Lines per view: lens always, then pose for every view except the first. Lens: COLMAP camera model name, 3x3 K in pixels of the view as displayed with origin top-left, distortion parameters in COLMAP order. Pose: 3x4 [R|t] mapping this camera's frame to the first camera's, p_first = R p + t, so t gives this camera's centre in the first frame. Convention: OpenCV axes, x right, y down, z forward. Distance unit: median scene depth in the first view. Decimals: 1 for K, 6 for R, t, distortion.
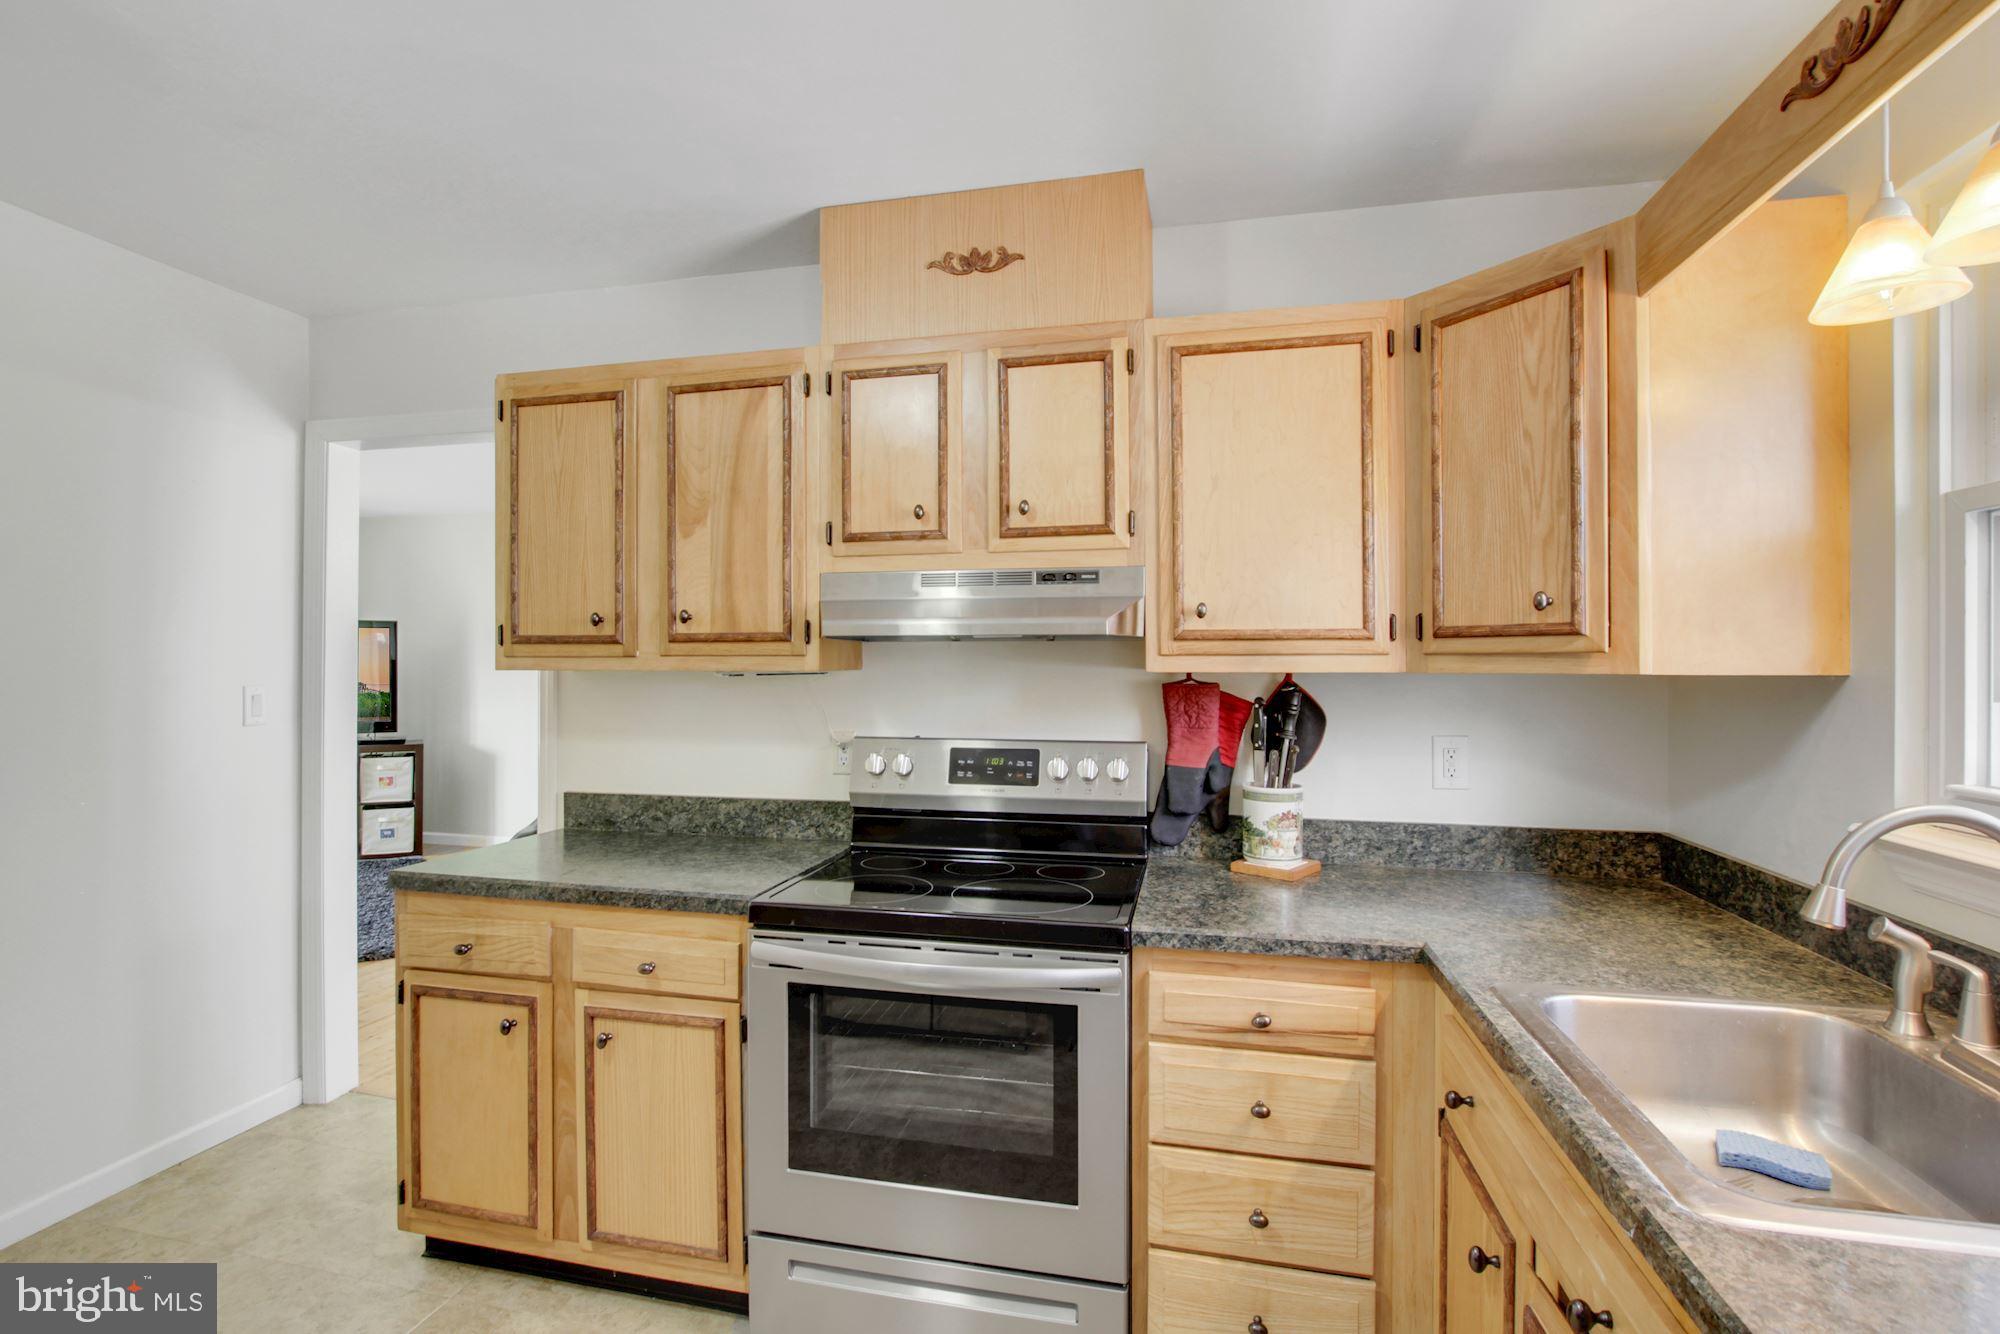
lens RADIAL K [[907.9, 0, 993.8], [0, 907.9, 662.1], [0, 0, 1]] dist [-0.018991, 0.000181]
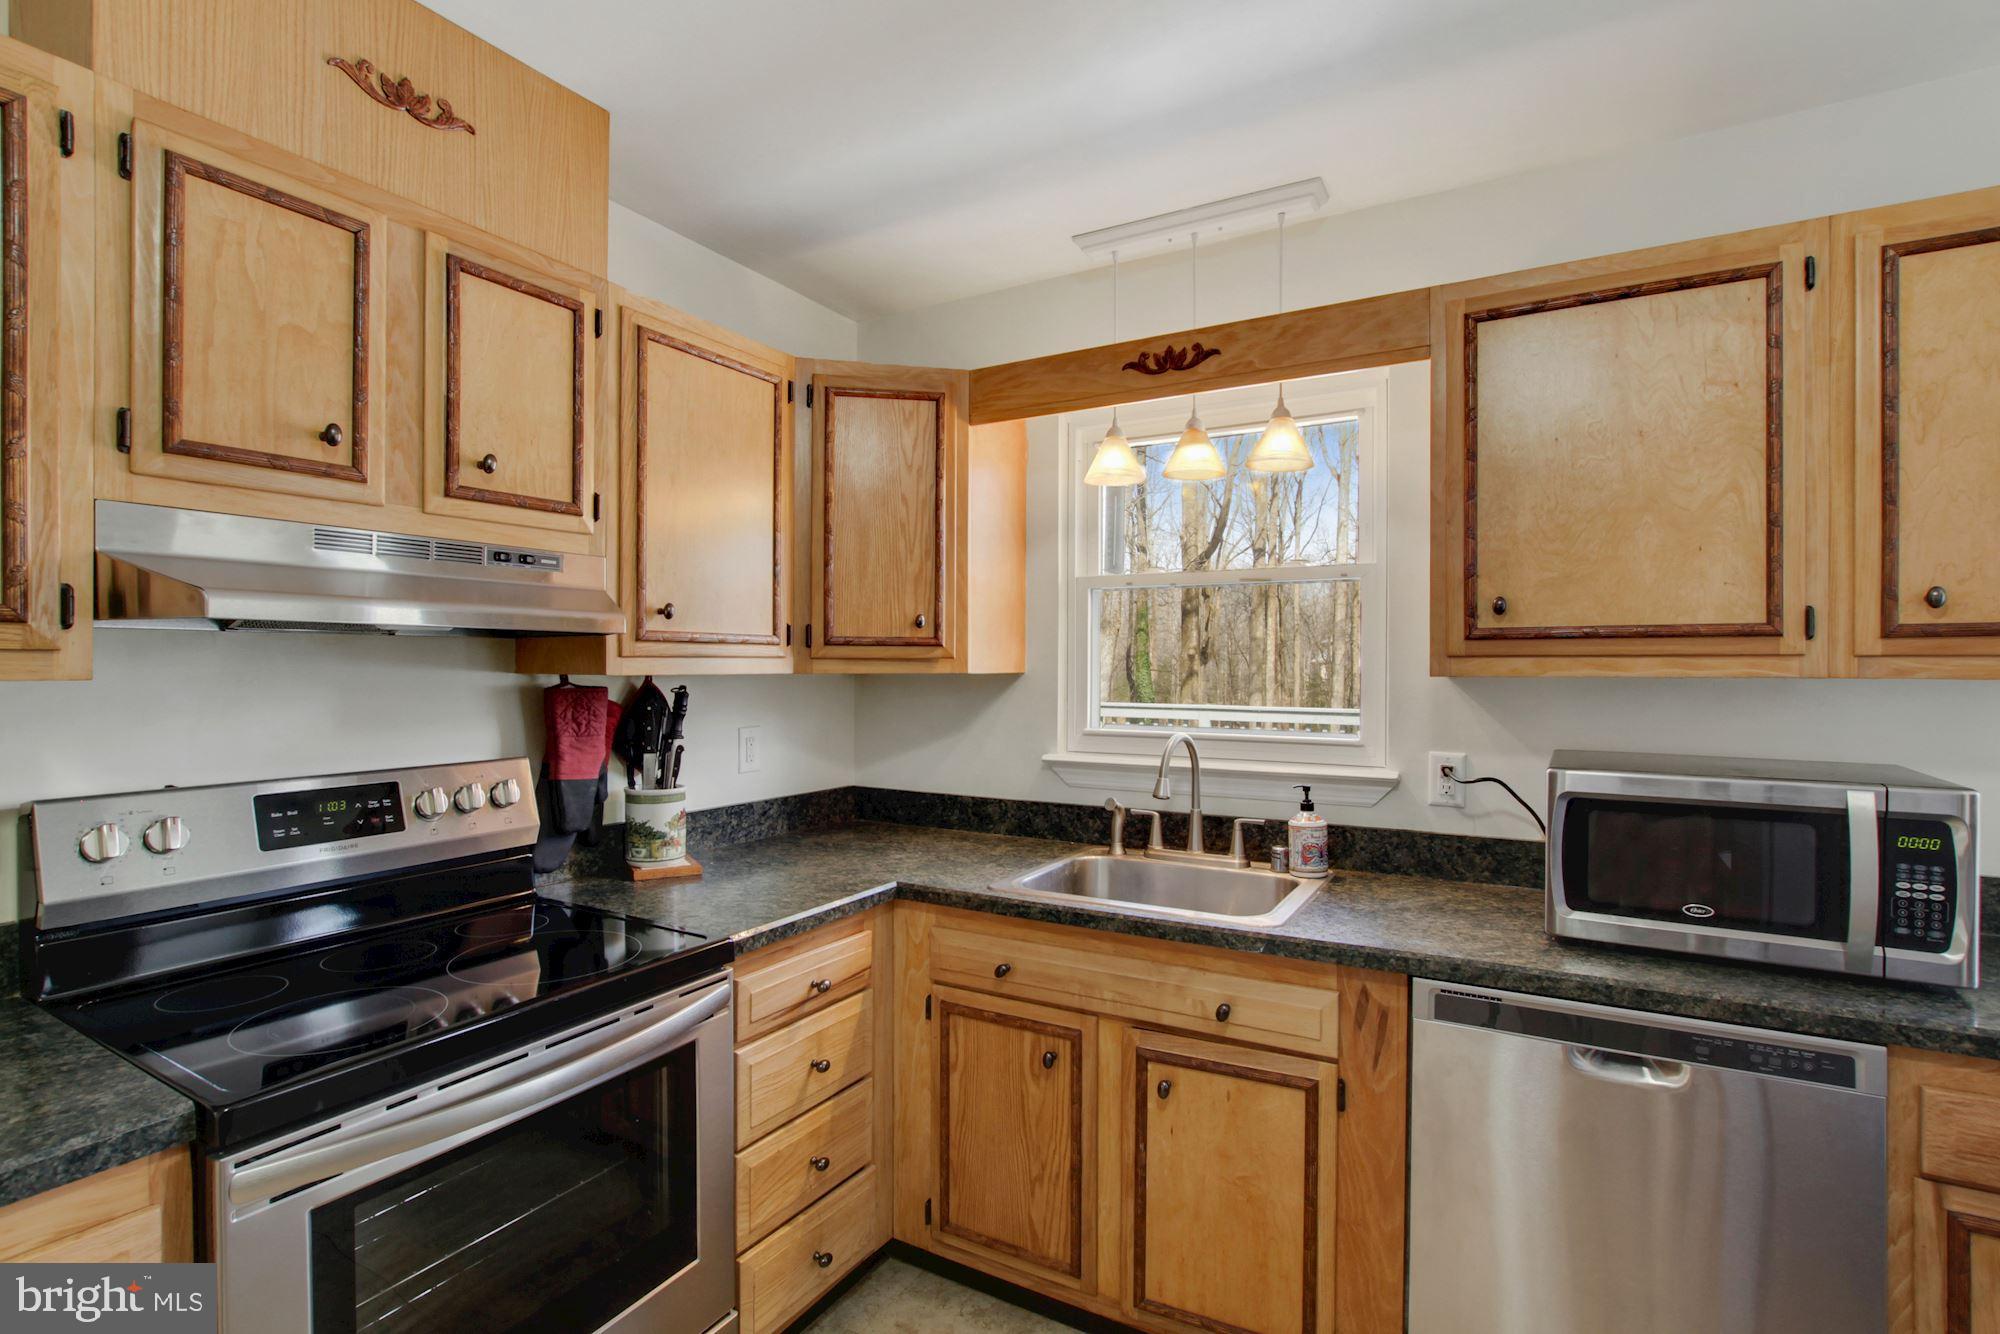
lens RADIAL K [[933.4, 0, 954.5], [0, 933.4, 667.9], [0, 0, 1]] dist [-0.013929, 0.000382]
pose [[0.334526, -0.004197, 0.942377, -0.582810], [-0.005288, 0.999966, 0.006331, -0.003901], [-0.942372, -0.007101, 0.334493, 0.365486]]
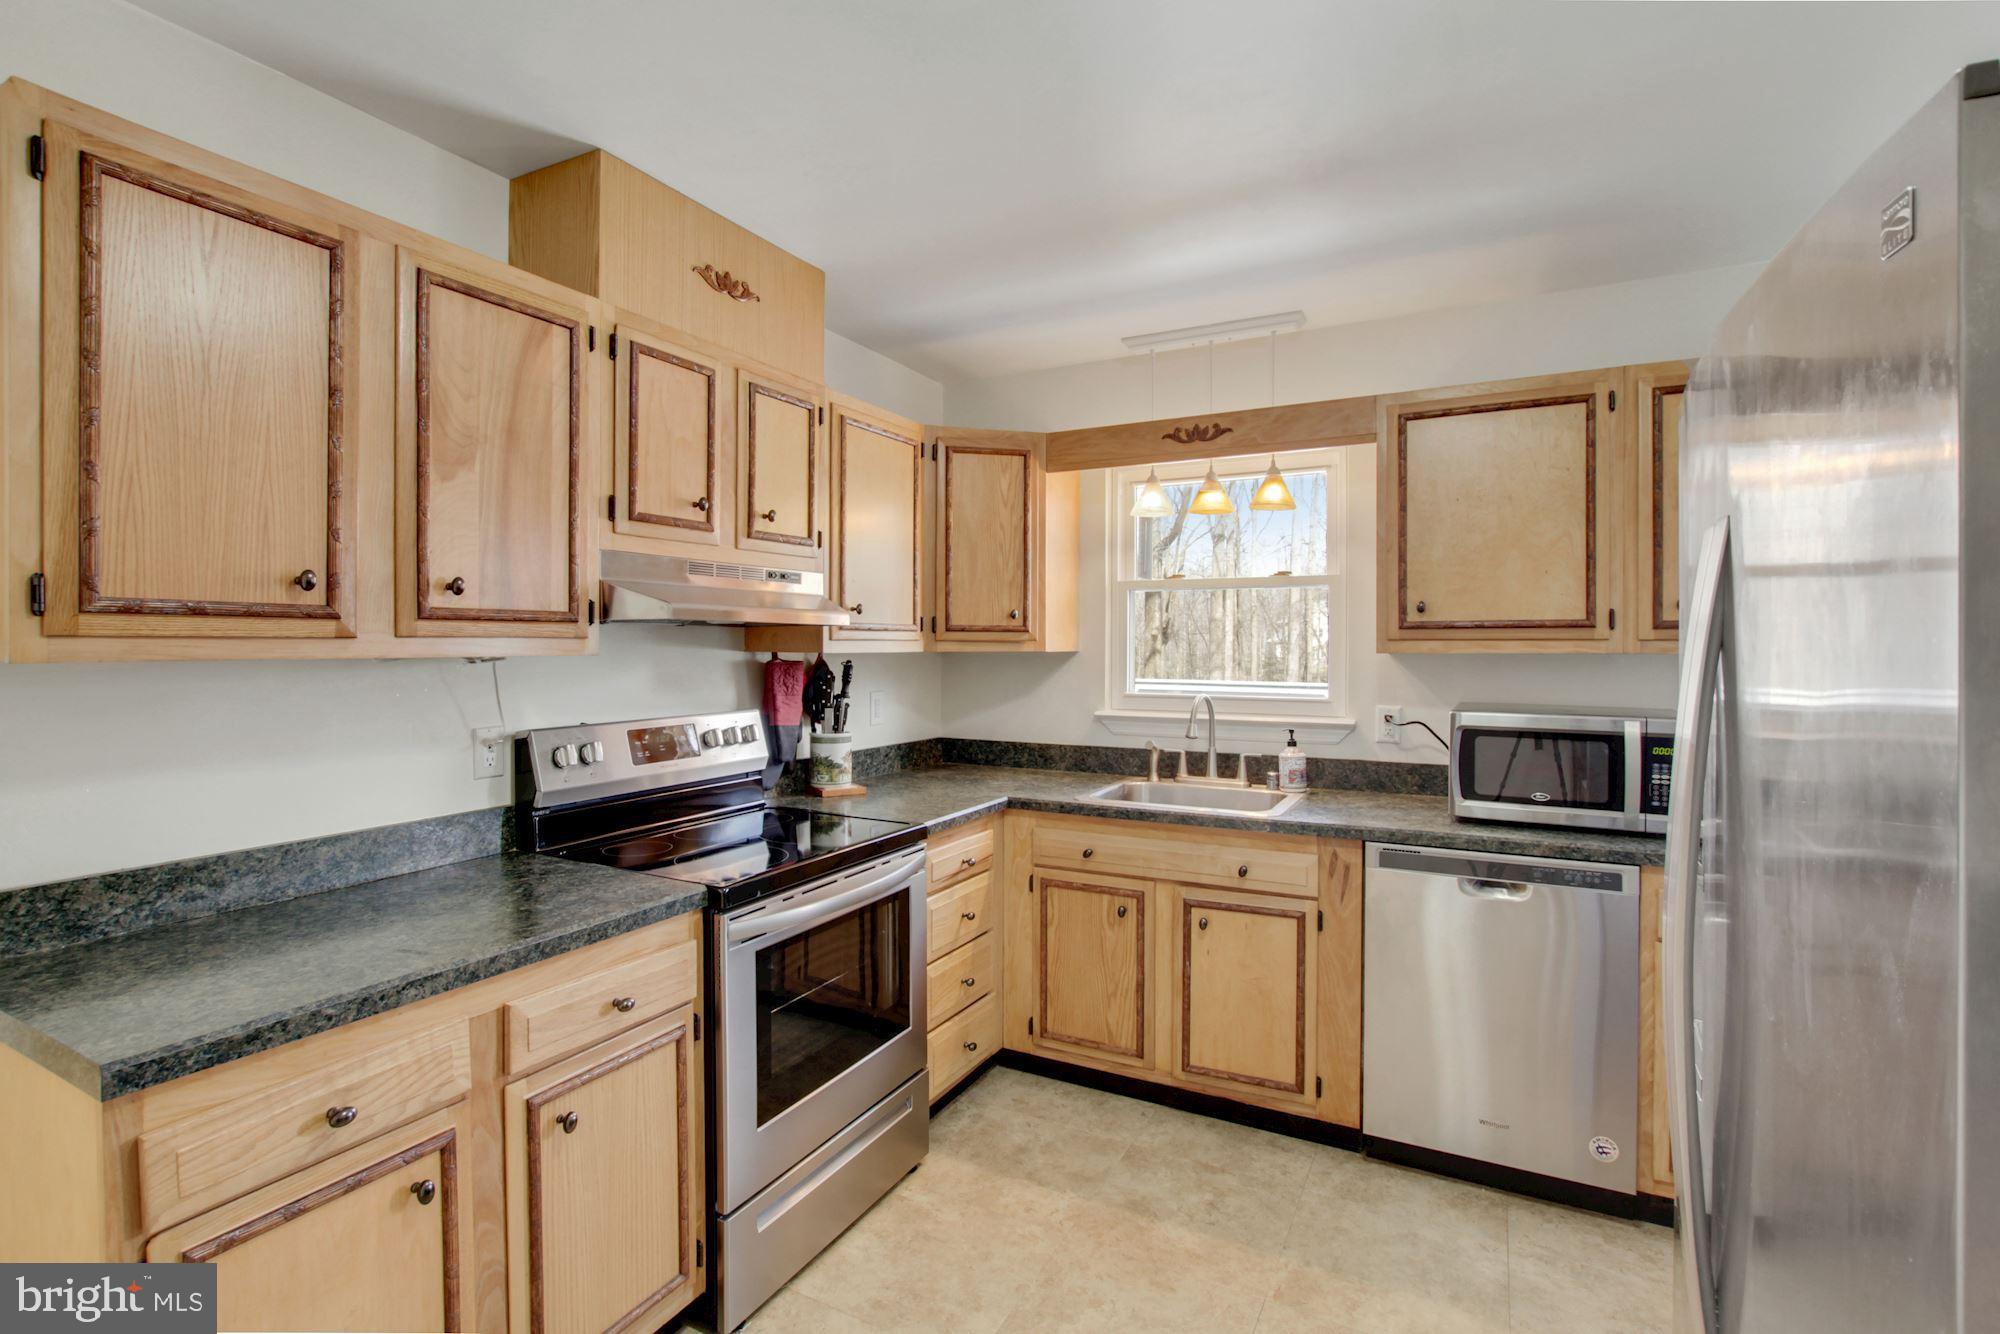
lens RADIAL K [[903.0, 0, 931.7], [0, 903.0, 646.5], [0, 0, 1]] dist [-0.013307, 0.000463]
pose [[0.324389, -0.003646, 0.945917, -1.025879], [-0.004567, 0.999975, 0.005420, -0.006209], [-0.945913, -0.006078, 0.324364, 0.419551]]
